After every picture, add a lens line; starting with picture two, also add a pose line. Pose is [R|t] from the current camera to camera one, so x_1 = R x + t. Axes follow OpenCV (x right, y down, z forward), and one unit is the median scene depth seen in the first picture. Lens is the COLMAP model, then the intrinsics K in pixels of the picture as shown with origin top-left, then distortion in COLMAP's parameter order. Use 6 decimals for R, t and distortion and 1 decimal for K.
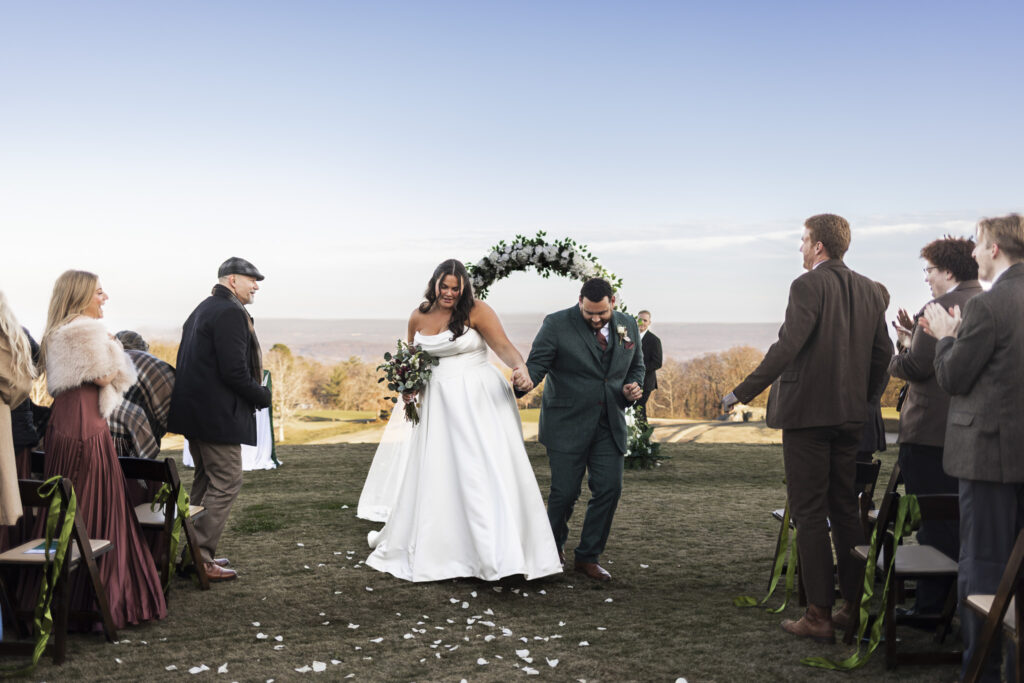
lens RADIAL K [[1043.5, 0, 534.2], [0, 1043.5, 323.8], [0, 0, 1]] dist [-0.004797, -0.011133]
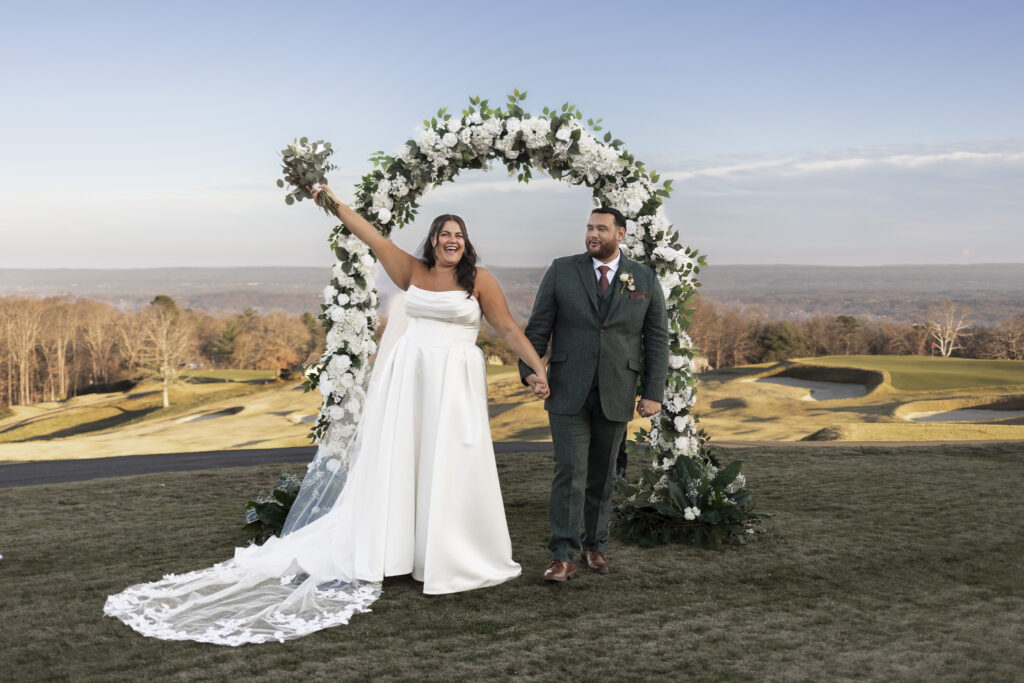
lens RADIAL K [[1043.5, 0, 534.2], [0, 1043.5, 323.8], [0, 0, 1]] dist [-0.004797, -0.011133]
pose [[0.996328, -0.014077, 0.084448, -0.006746], [0.009700, 0.998599, 0.052011, 0.000308], [-0.085062, -0.051001, 0.995070, 0.103284]]
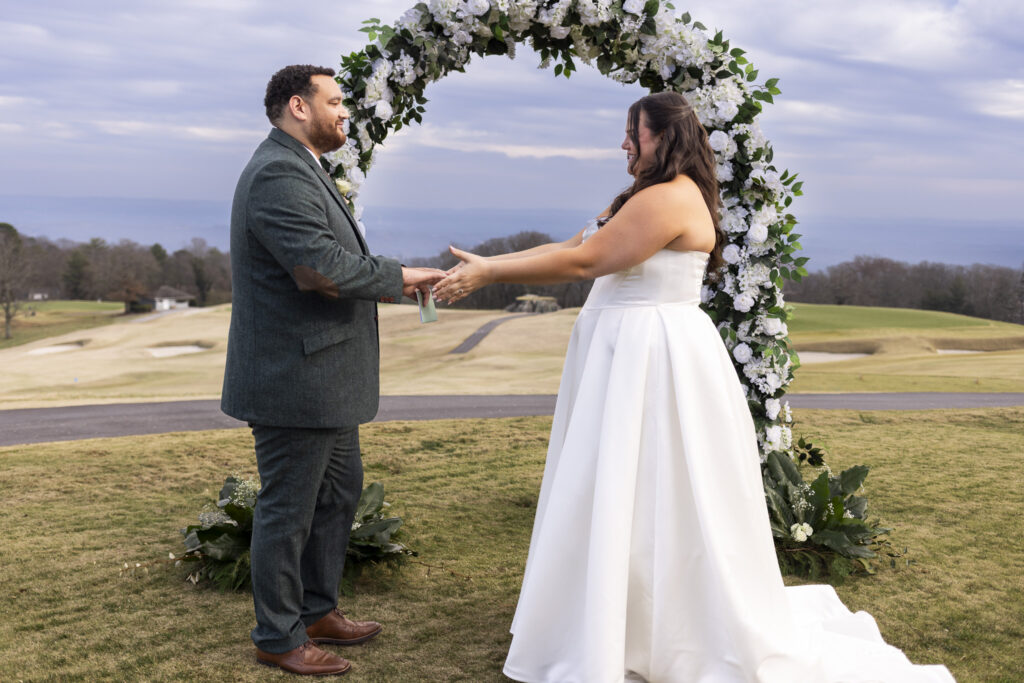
lens RADIAL K [[1005.6, 0, 492.3], [0, 1005.6, 342.9], [0, 0, 1]] dist [0.019414, 0.002053]
pose [[0.982764, -0.006169, 0.184763, -0.019320], [-0.017015, 0.992183, 0.123628, 0.002170], [-0.184082, -0.124641, 0.974976, 0.139746]]
